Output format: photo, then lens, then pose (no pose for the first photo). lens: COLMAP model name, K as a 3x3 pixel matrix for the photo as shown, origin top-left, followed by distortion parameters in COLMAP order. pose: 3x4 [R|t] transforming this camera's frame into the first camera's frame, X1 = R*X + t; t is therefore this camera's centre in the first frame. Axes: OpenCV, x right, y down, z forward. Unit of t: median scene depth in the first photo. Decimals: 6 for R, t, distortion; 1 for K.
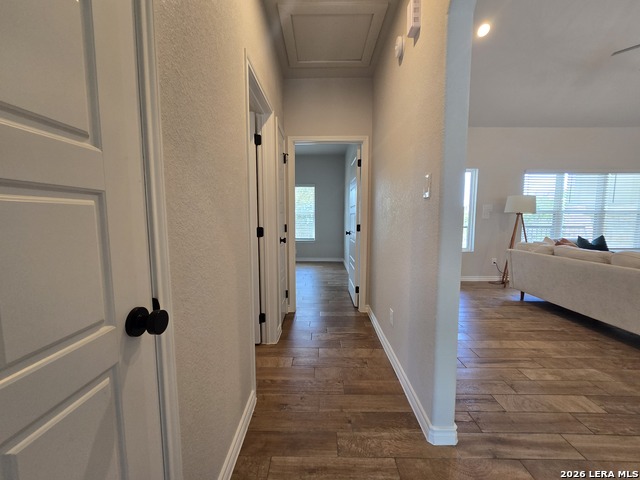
lens RADIAL K [[261.9, 0, 318.8], [0, 261.9, 239.9], [0, 0, 1]] dist [-0.003633, 0.000714]
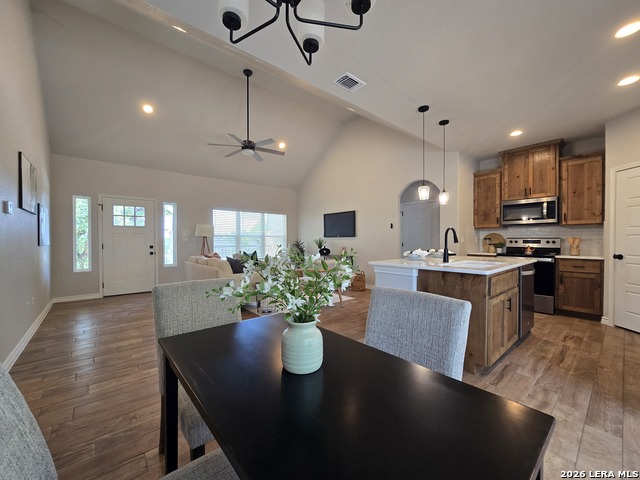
lens RADIAL K [[261.9, 0, 317.3], [0, 261.9, 241.7], [0, 0, 1]] dist [-0.003633, 0.000714]
pose [[0.756114, -0.009750, 0.654367, 0.381765], [0.065183, 0.996039, -0.060478, 0.064711], [-0.651185, 0.088382, 0.753755, -0.604899]]
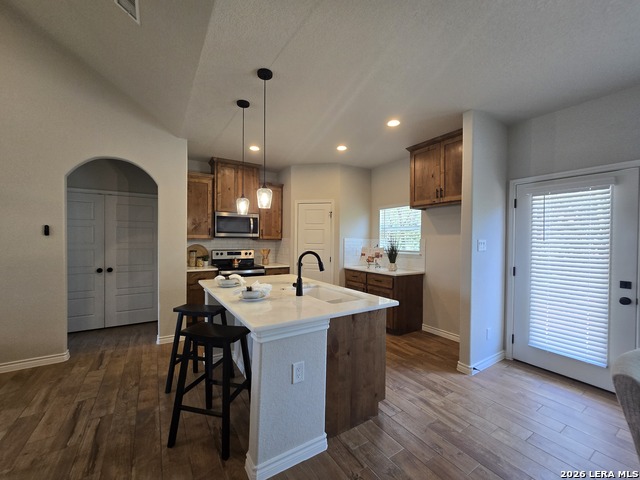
lens RADIAL K [[261.9, 0, 317.7], [0, 261.9, 241.4], [0, 0, 1]] dist [-0.003633, 0.000714]
pose [[-0.543837, -0.015508, 0.839048, 0.675101], [0.065159, 0.996031, 0.060643, -0.066083], [-0.836658, 0.087651, -0.540667, 0.073590]]
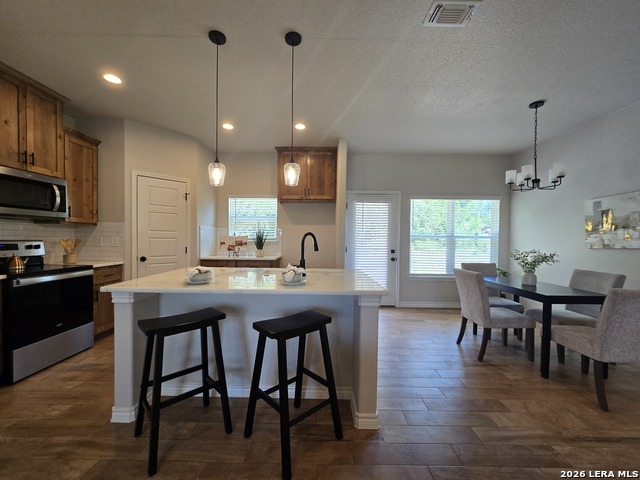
lens RADIAL K [[261.9, 0, 316.5], [0, 261.9, 242.0], [0, 0, 1]] dist [-0.003633, 0.000714]
pose [[-0.999870, -0.016121, 0.000514, 1.215032], [-0.015971, 0.994000, 0.108210, -0.053712], [-0.002255, 0.108187, -0.994128, 0.425480]]
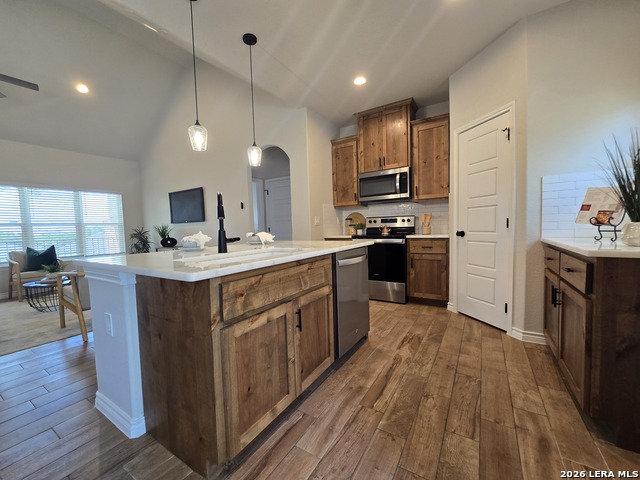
lens RADIAL K [[261.9, 0, 316.1], [0, 261.9, 241.3], [0, 0, 1]] dist [-0.003633, 0.000714]
pose [[0.527108, -0.066637, 0.847181, 0.919352], [0.111562, 0.993719, 0.008751, 0.100696], [-0.842443, 0.089900, 0.531232, -0.651654]]
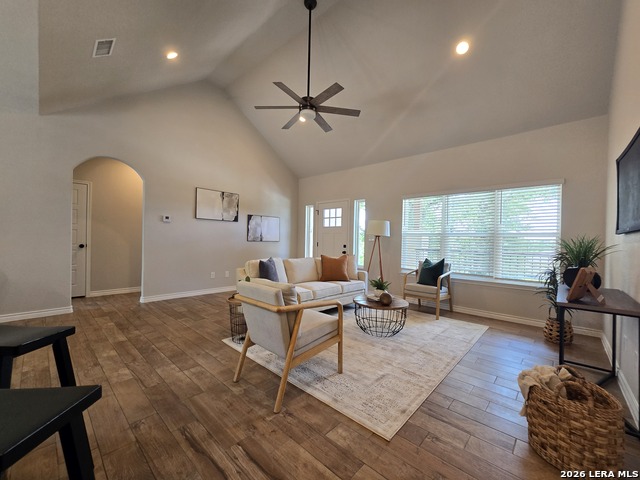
lens RADIAL K [[261.9, 0, 316.5], [0, 261.9, 243.6], [0, 0, 1]] dist [-0.003633, 0.000714]
pose [[0.737102, 0.018562, -0.675527, 1.732374], [-0.078318, 0.995233, -0.058109, 0.022624], [0.671228, 0.095738, 0.735042, -0.012286]]
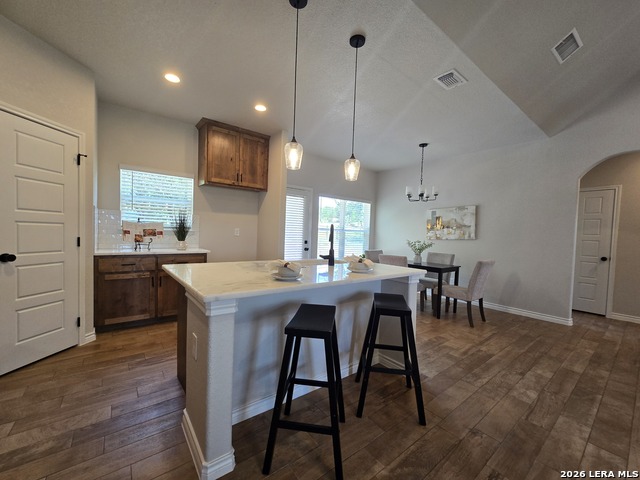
lens RADIAL K [[261.9, 0, 316.7], [0, 261.9, 241.9], [0, 0, 1]] dist [-0.003633, 0.000714]
pose [[-0.783442, -0.010048, -0.621384, 1.720755], [-0.094658, 0.990132, 0.103335, -0.026682], [0.614214, 0.139776, -0.776662, 0.284855]]
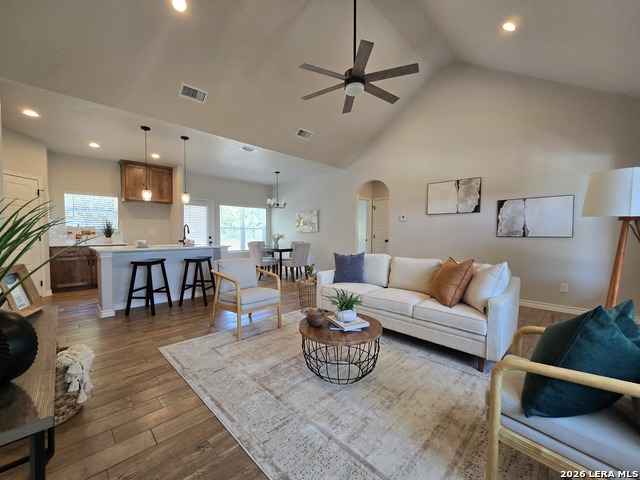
lens RADIAL K [[261.9, 0, 317.3], [0, 261.9, 242.2], [0, 0, 1]] dist [-0.003633, 0.000714]
pose [[-0.704430, 0.016559, -0.709580, 1.738764], [-0.070191, 0.993202, 0.092858, -0.089840], [0.706294, 0.115218, -0.698479, 1.230923]]
